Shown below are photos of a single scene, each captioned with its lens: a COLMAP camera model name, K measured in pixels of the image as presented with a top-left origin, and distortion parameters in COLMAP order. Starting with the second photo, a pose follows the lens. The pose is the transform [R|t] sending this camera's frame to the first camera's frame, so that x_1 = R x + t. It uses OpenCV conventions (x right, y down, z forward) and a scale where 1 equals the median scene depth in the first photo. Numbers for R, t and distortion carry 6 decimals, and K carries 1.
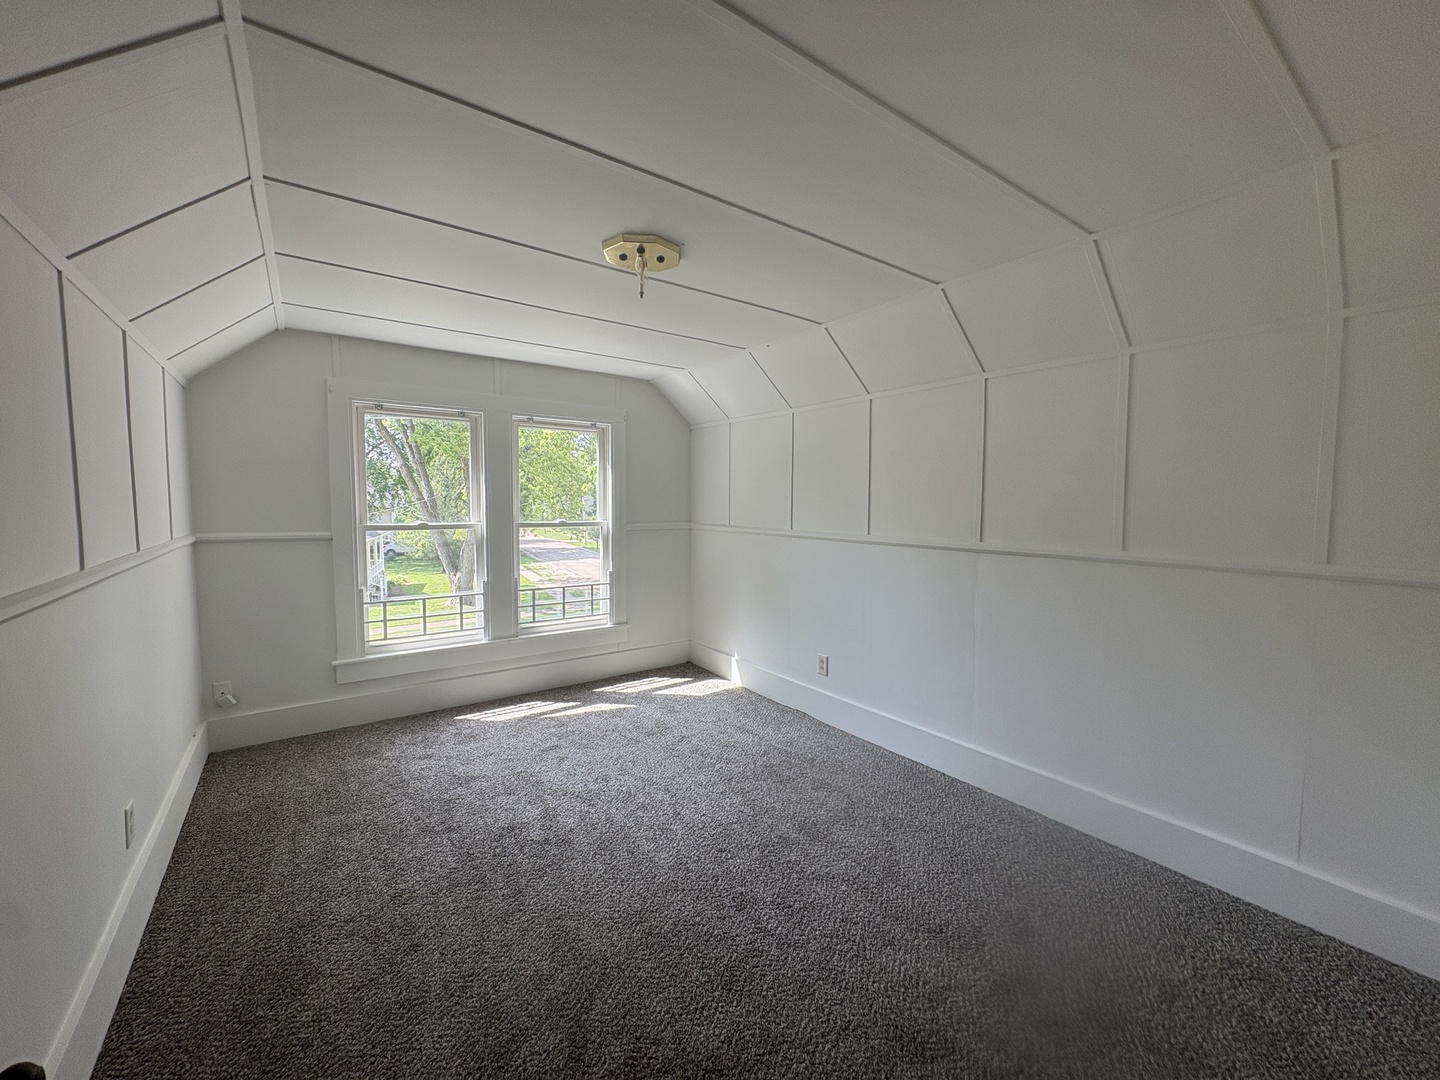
lens RADIAL K [[575.2, 0, 720.5], [0, 575.2, 537.0], [0, 0, 1]] dist [0.001505, -0.000143]
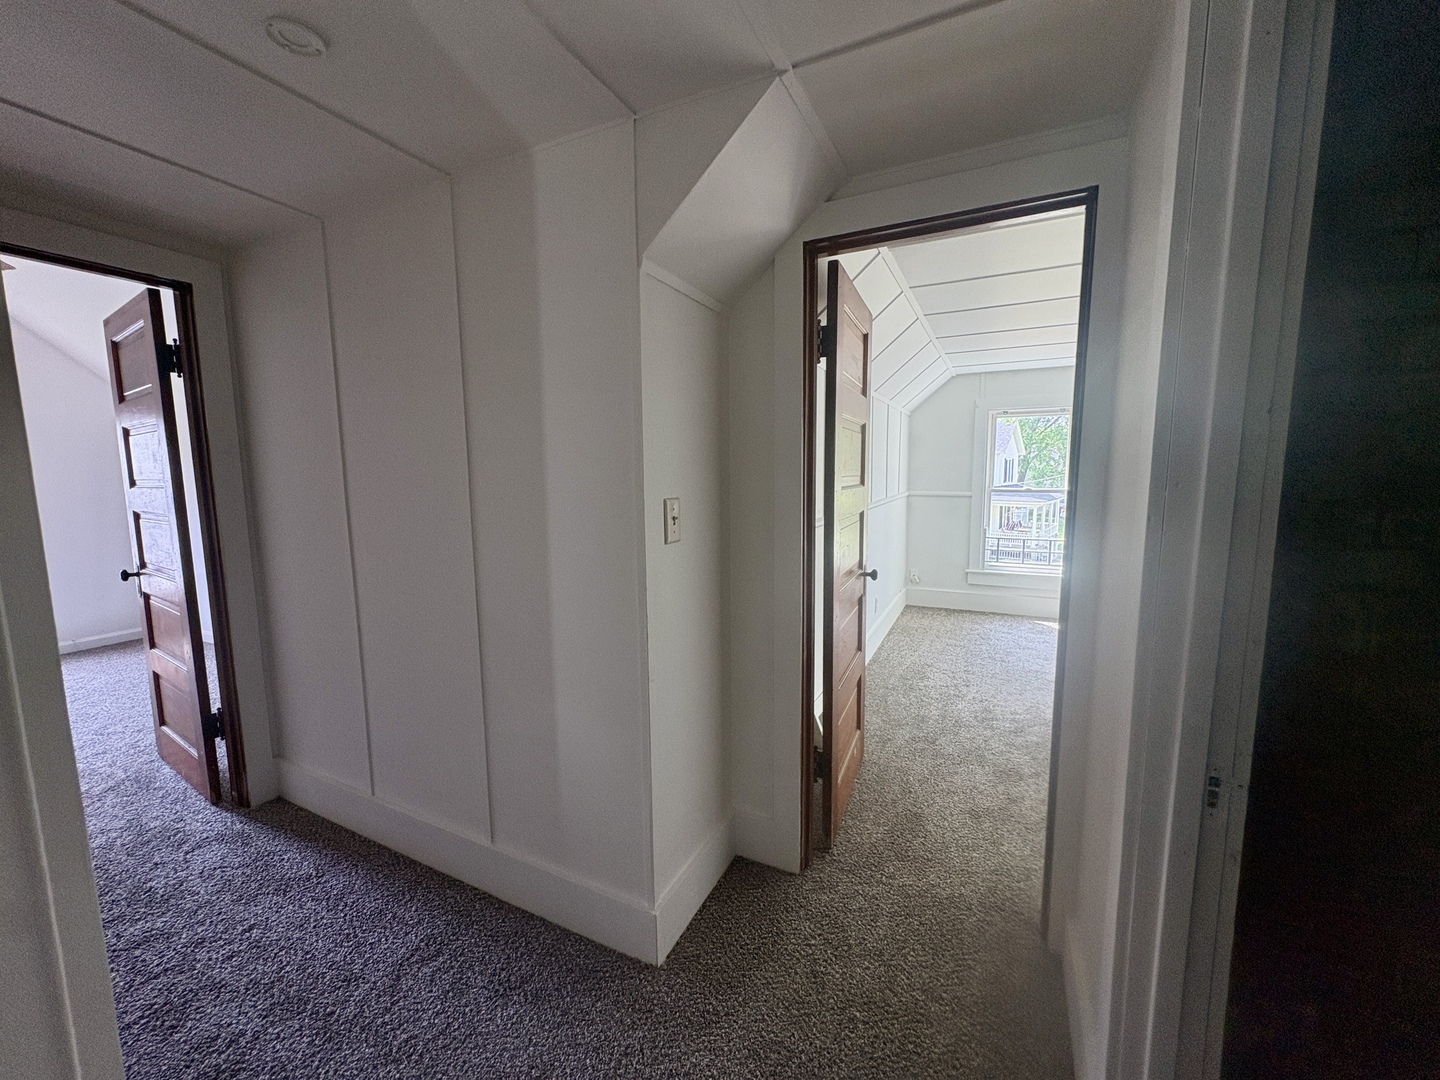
lens RADIAL K [[575.2, 0, 718.9], [0, 575.2, 538.6], [0, 0, 1]] dist [0.001505, -0.000143]
pose [[0.473014, 0.098441, -0.875538, 0.522682], [-0.043418, 0.995136, 0.088431, 0.010008], [0.879984, -0.003815, 0.474988, -0.508476]]
